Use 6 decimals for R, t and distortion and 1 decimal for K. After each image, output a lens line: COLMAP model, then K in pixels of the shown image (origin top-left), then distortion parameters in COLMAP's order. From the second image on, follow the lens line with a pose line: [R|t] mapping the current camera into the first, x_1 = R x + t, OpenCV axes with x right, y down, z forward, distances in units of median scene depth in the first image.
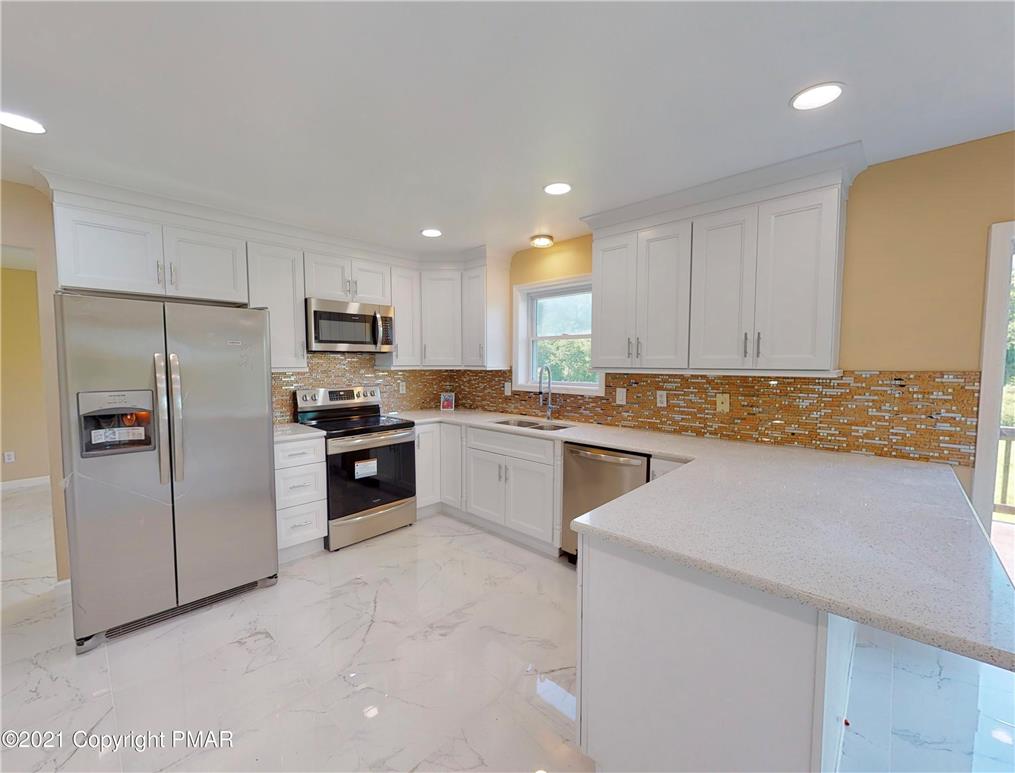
lens RADIAL K [[402.4, 0, 507.5], [0, 402.4, 386.5], [0, 0, 1]] dist [-0.000809, -0.000205]
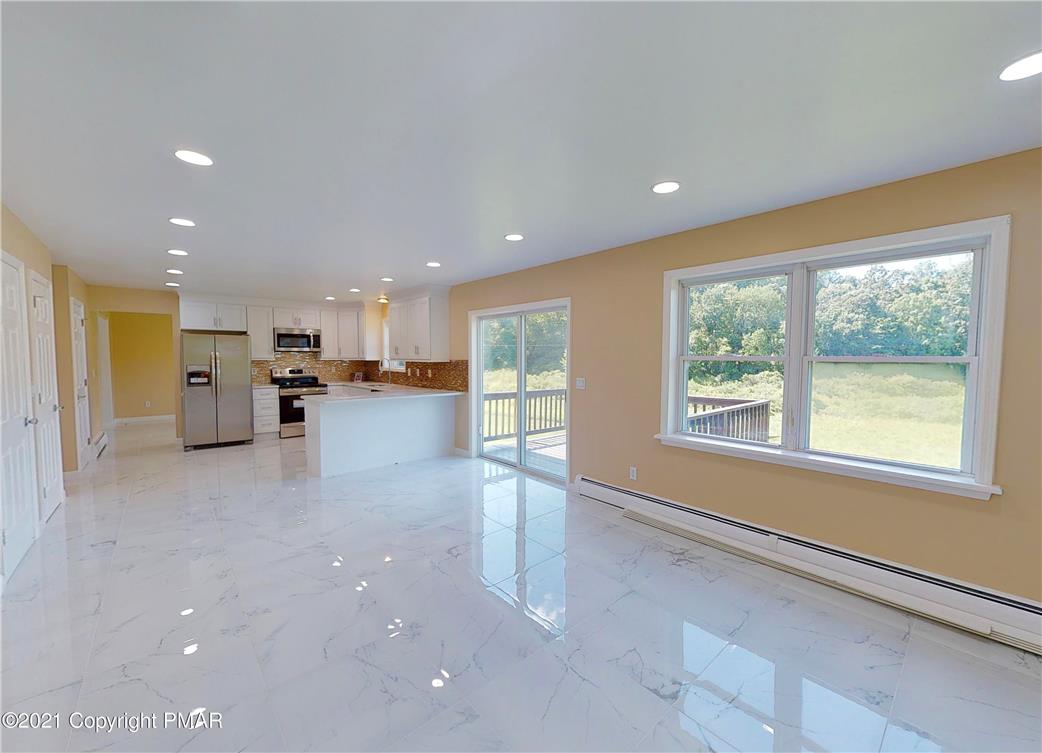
lens RADIAL K [[391.3, 0, 521.0], [0, 391.3, 376.5], [0, 0, 1]] dist [-0.001383, -0.000054]
pose [[0.998942, 0.010438, -0.044790, 0.907936], [-0.010902, 0.999889, -0.010117, 0.057584], [0.044680, 0.010595, 0.998945, -1.049989]]
